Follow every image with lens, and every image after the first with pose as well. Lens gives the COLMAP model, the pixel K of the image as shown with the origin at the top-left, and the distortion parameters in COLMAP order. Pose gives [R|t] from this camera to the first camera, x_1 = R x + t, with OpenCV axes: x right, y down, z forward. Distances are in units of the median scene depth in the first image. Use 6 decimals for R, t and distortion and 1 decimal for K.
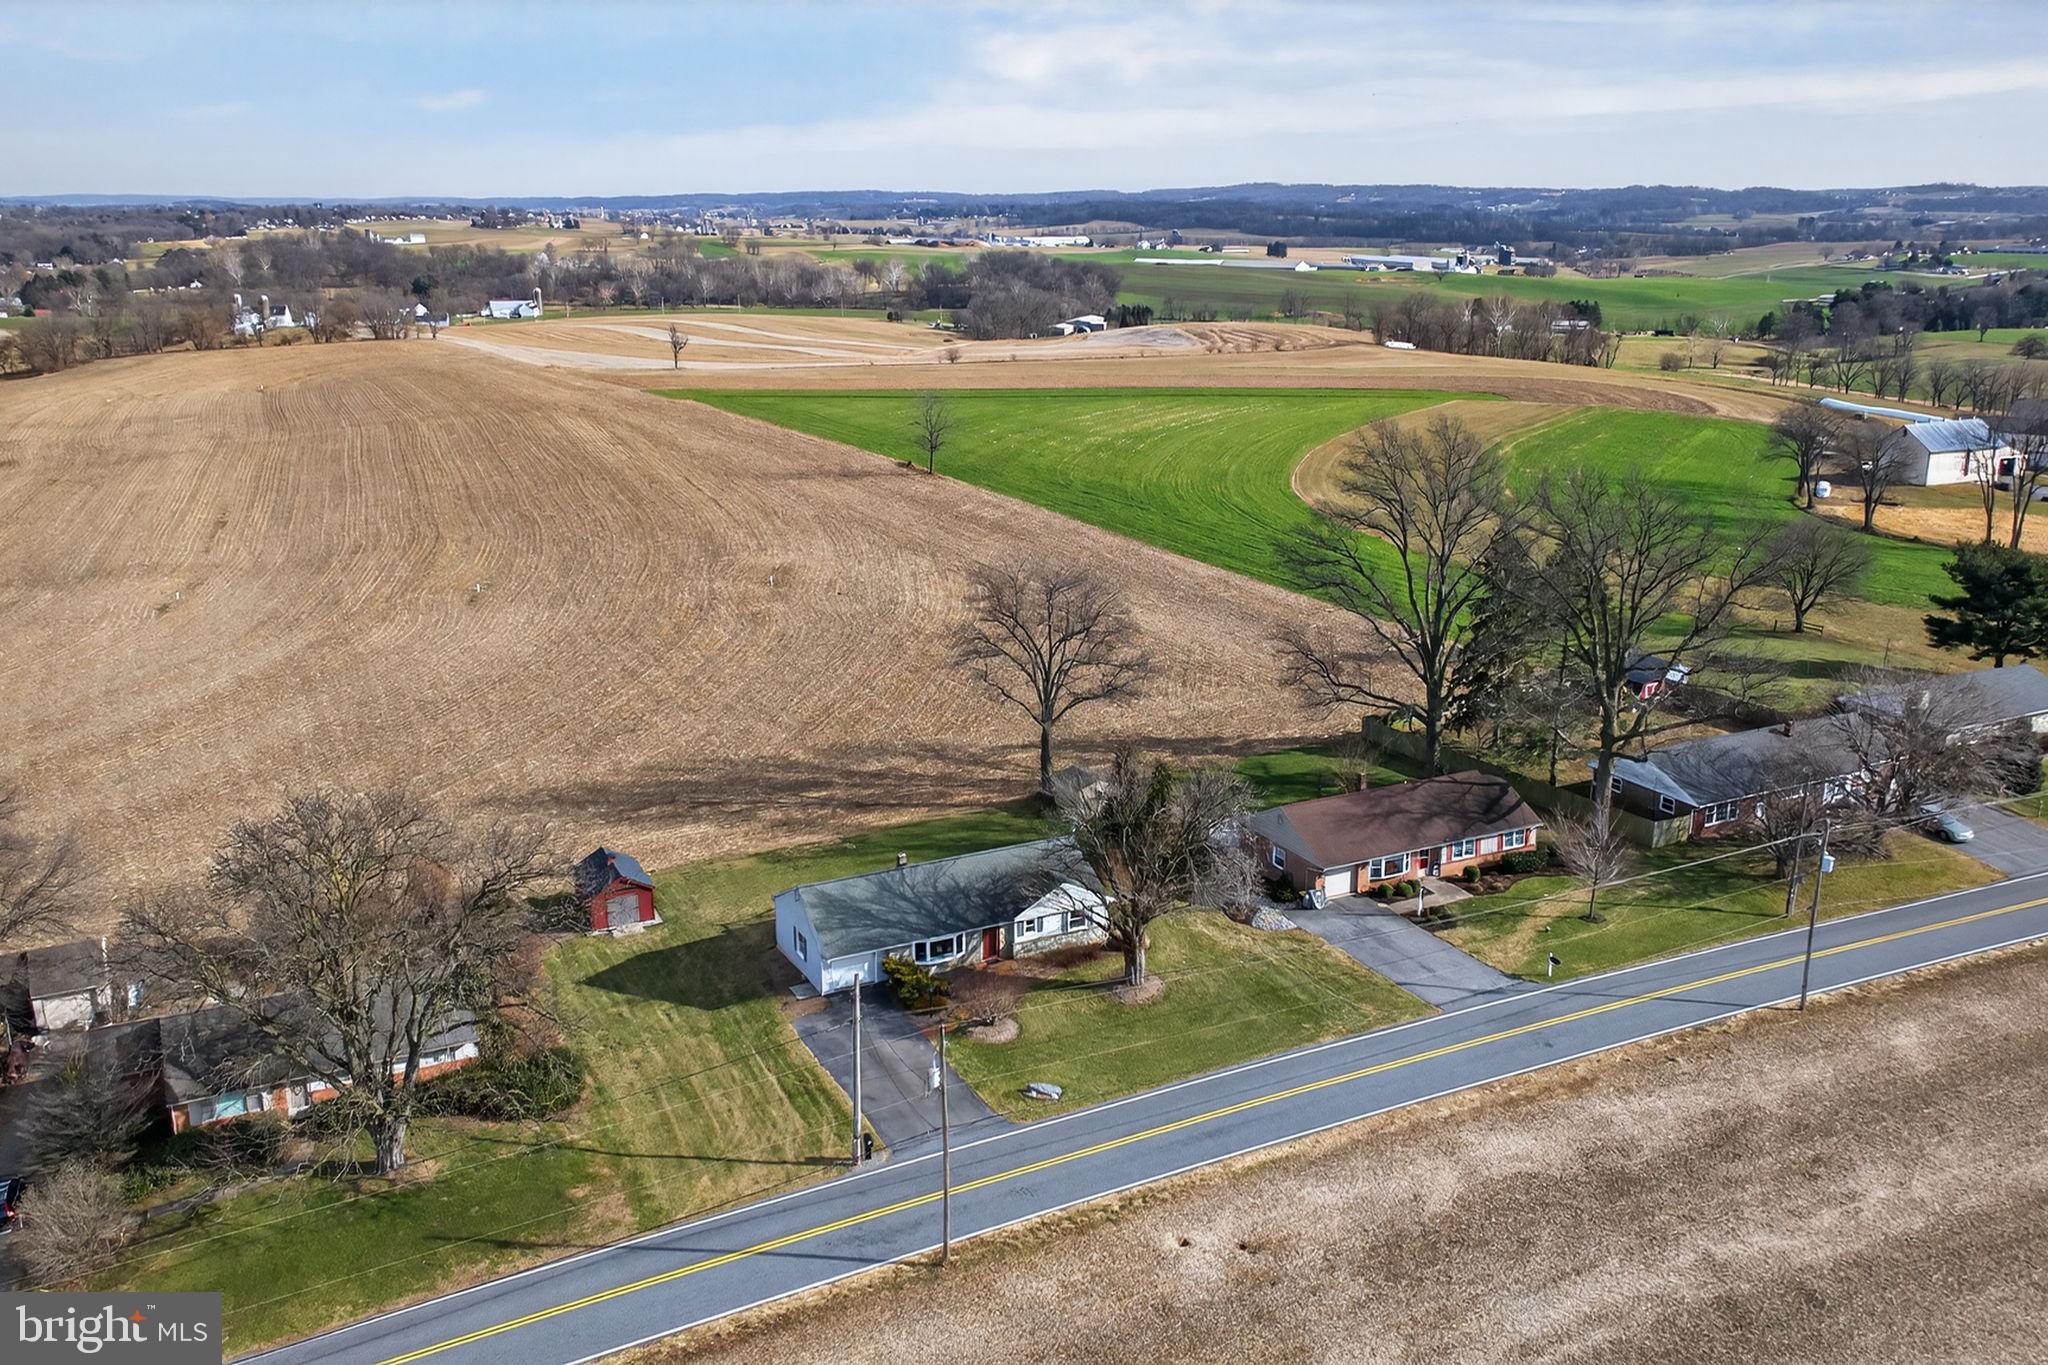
lens RADIAL K [[1690.0, 0, 1024.0], [0, 1690.0, 682.5], [0, 0, 1]] dist [0.023186, 0.003662]
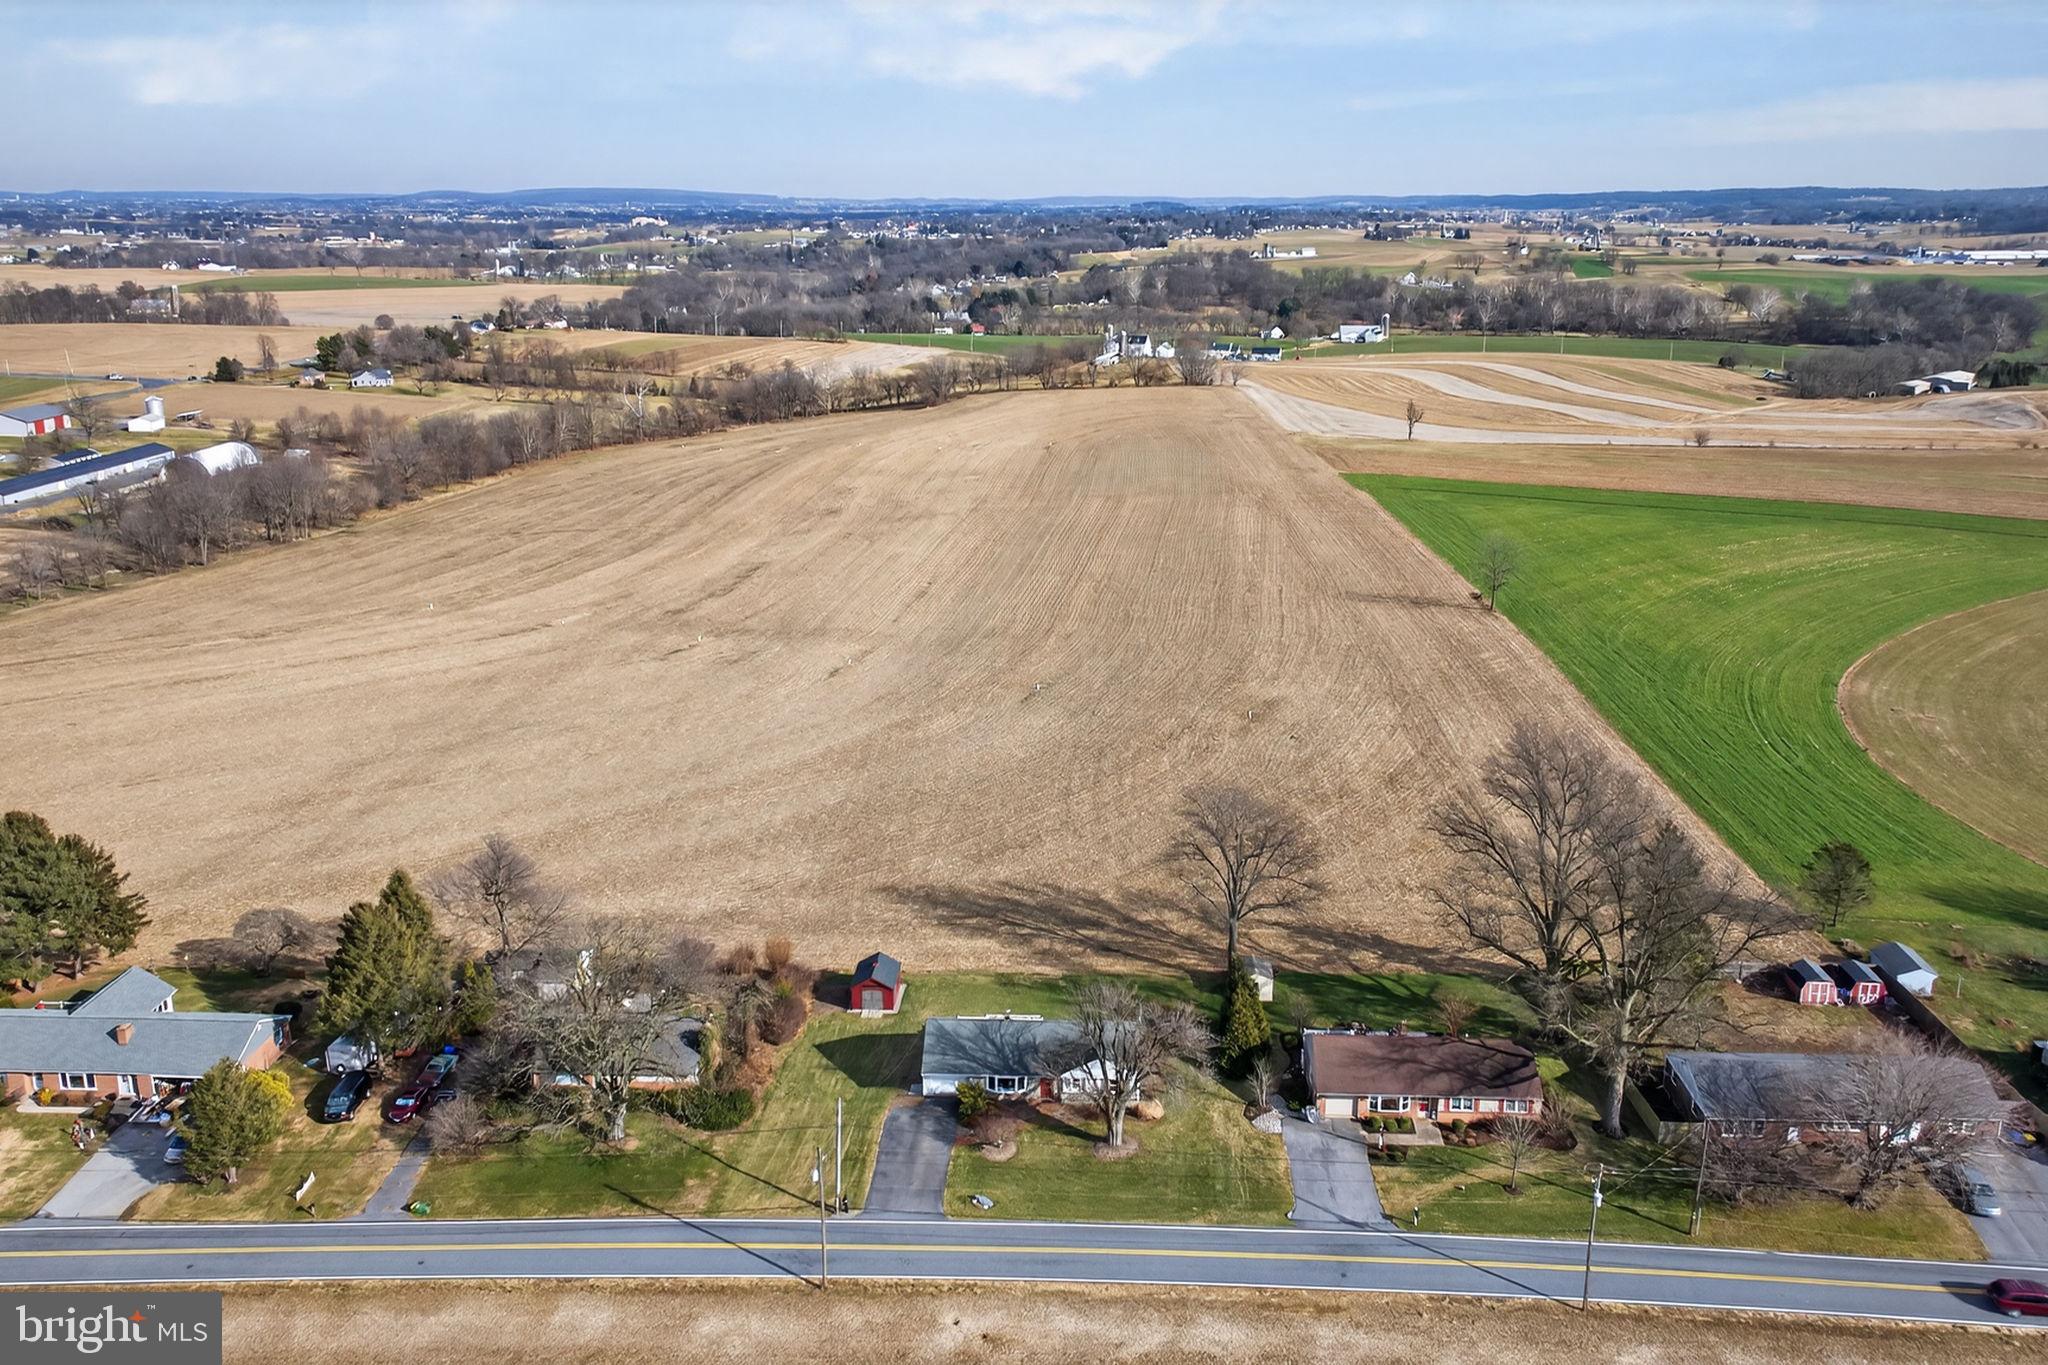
lens RADIAL K [[1690.0, 0, 1024.0], [0, 1690.0, 682.5], [0, 0, 1]] dist [0.023186, 0.003662]
pose [[0.867786, 0.135311, -0.478161, 0.537055], [-0.131494, 0.990442, 0.041638, -0.215276], [0.479224, 0.026742, 0.877285, -0.235780]]
